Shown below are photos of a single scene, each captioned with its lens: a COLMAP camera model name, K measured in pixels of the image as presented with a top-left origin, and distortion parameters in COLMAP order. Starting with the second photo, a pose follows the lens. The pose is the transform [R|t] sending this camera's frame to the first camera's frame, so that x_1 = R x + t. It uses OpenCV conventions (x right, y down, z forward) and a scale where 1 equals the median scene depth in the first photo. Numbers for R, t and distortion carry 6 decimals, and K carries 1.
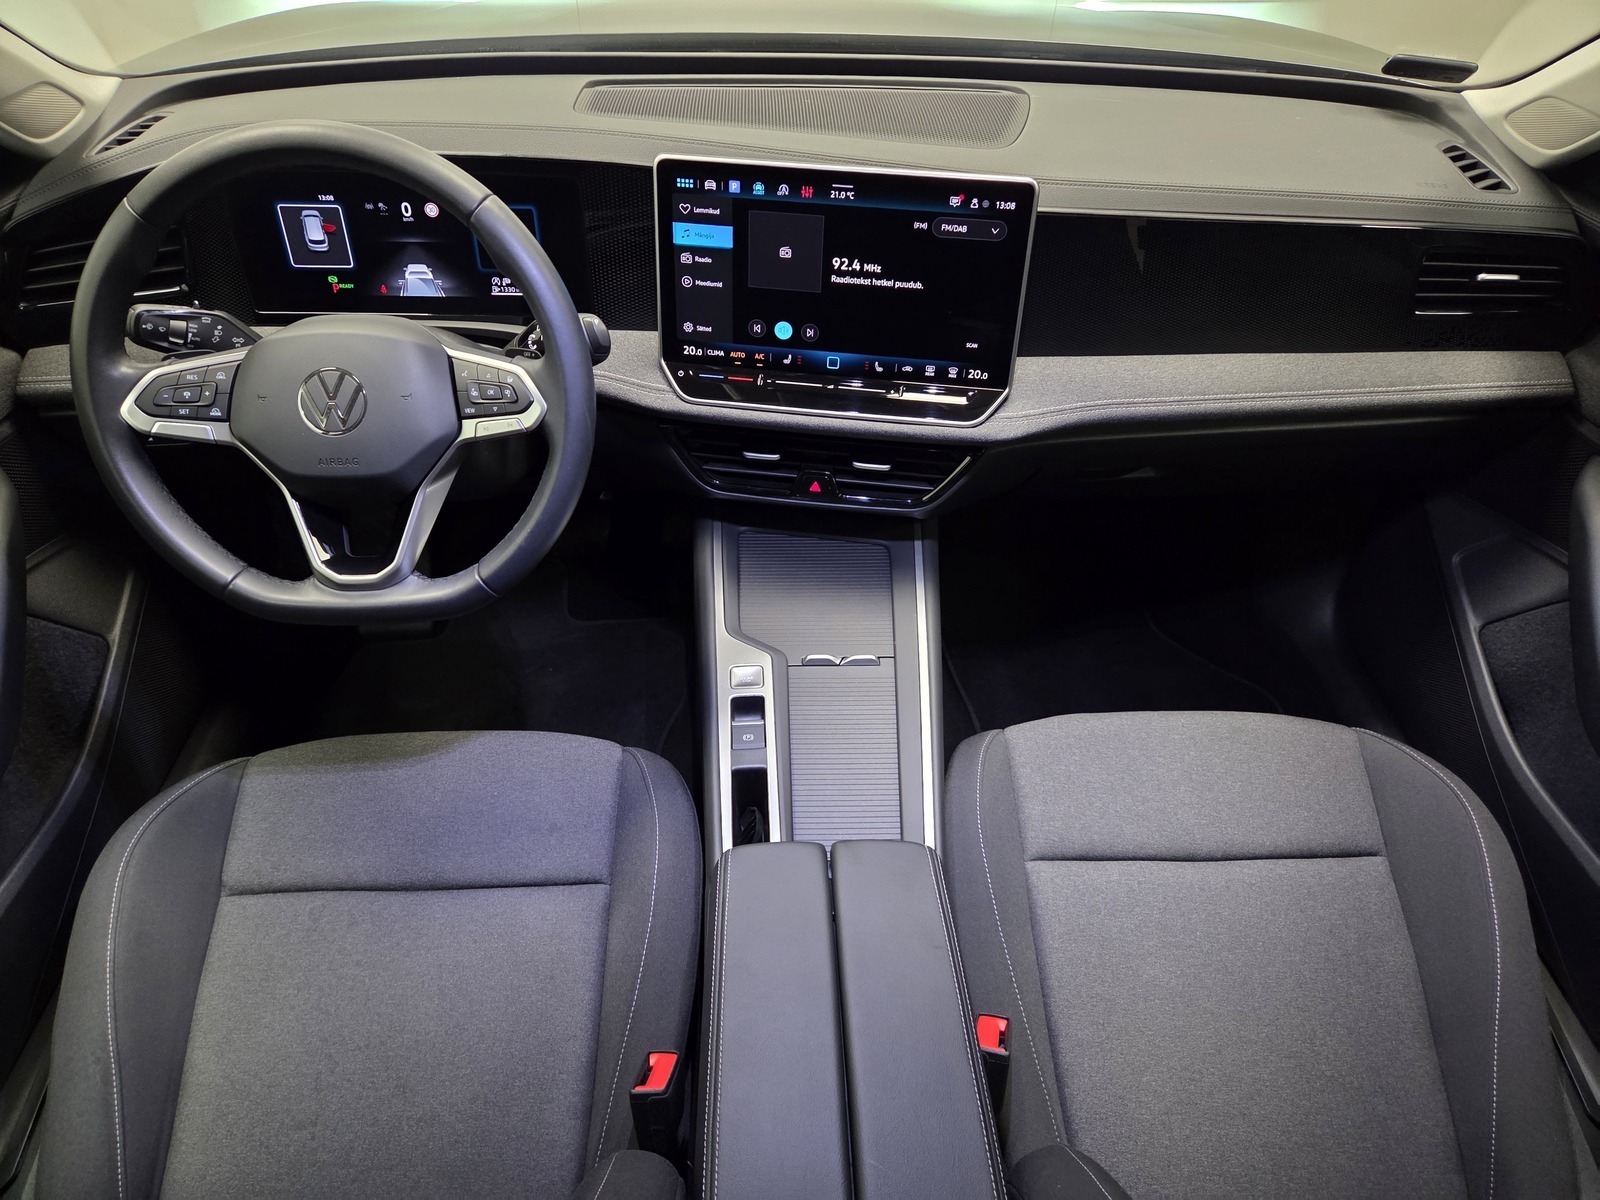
lens RADIAL K [[1078.0, 0, 800.0], [0, 1078.0, 600.0], [0, 0, 1]] dist [0.093730, -0.098714]
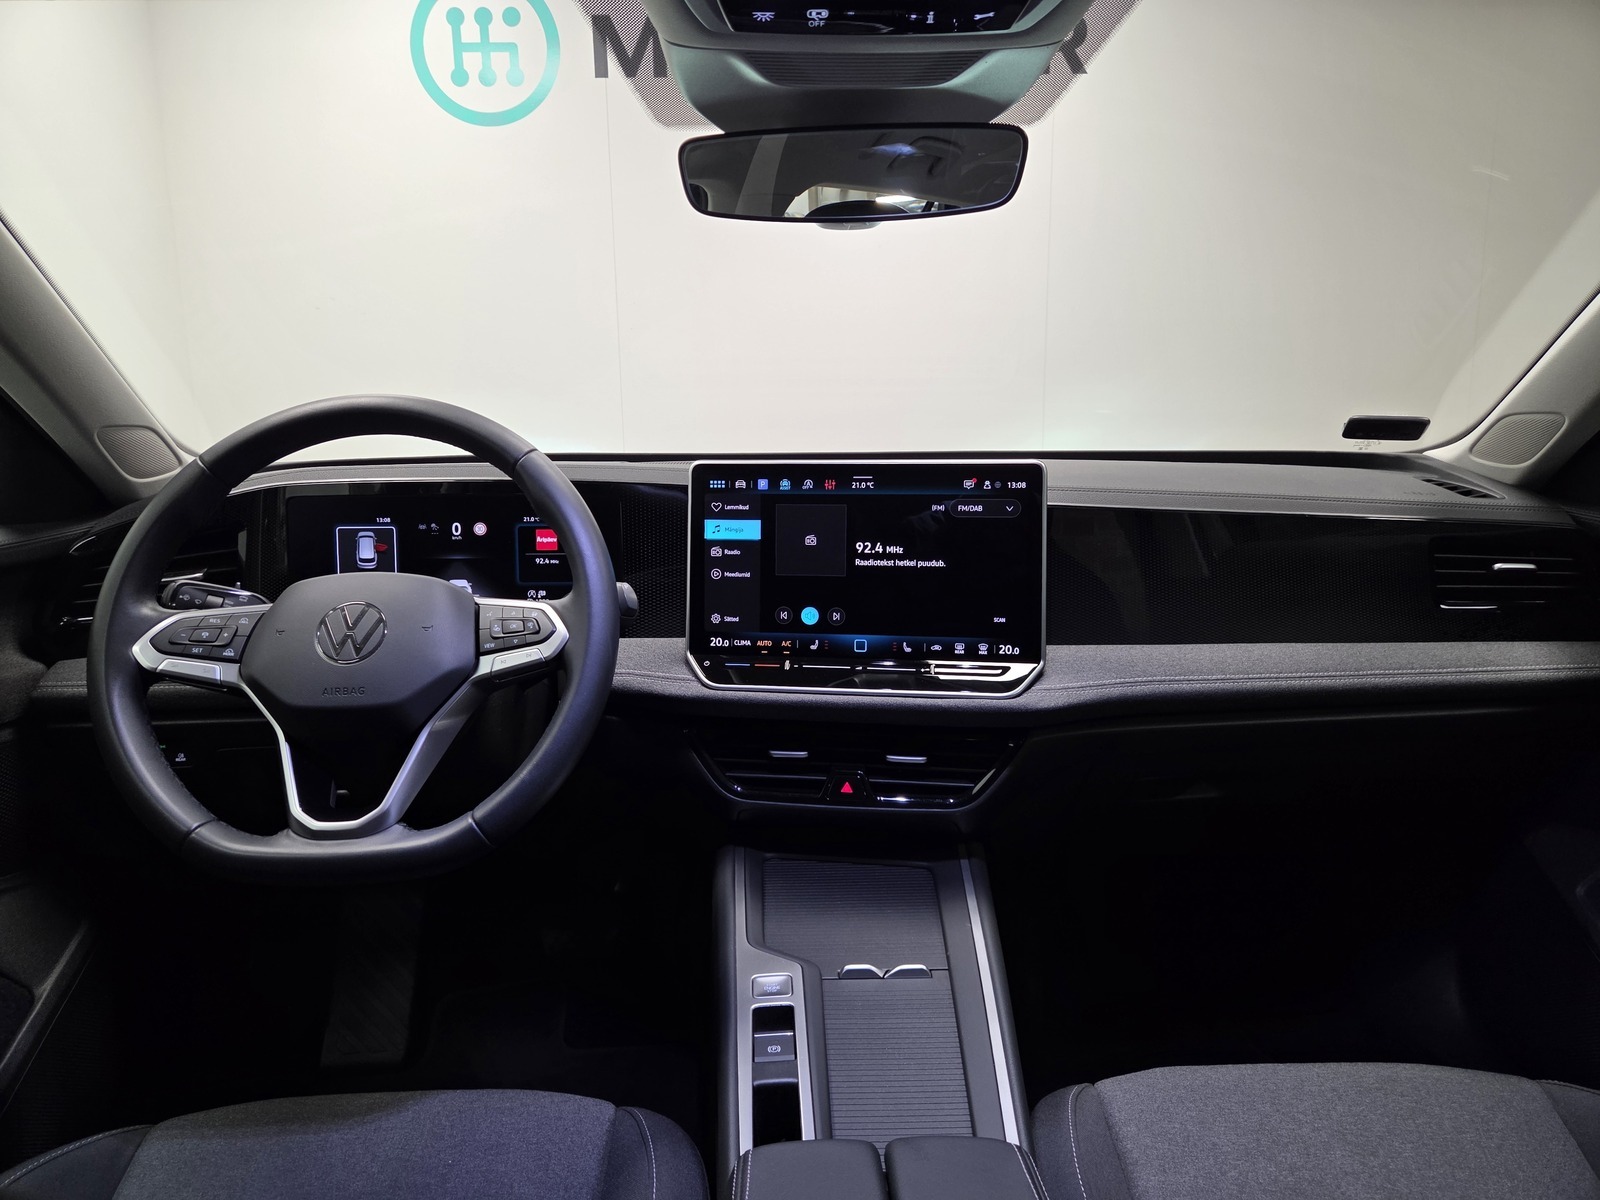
lens RADIAL K [[1078.0, 0, 800.0], [0, 1078.0, 600.0], [0, 0, 1]] dist [0.093730, -0.098714]
pose [[0.999600, -0.023063, -0.016398, -0.007830], [0.011398, 0.858520, -0.512654, 0.255909], [0.025901, 0.512261, 0.858439, 0.134551]]
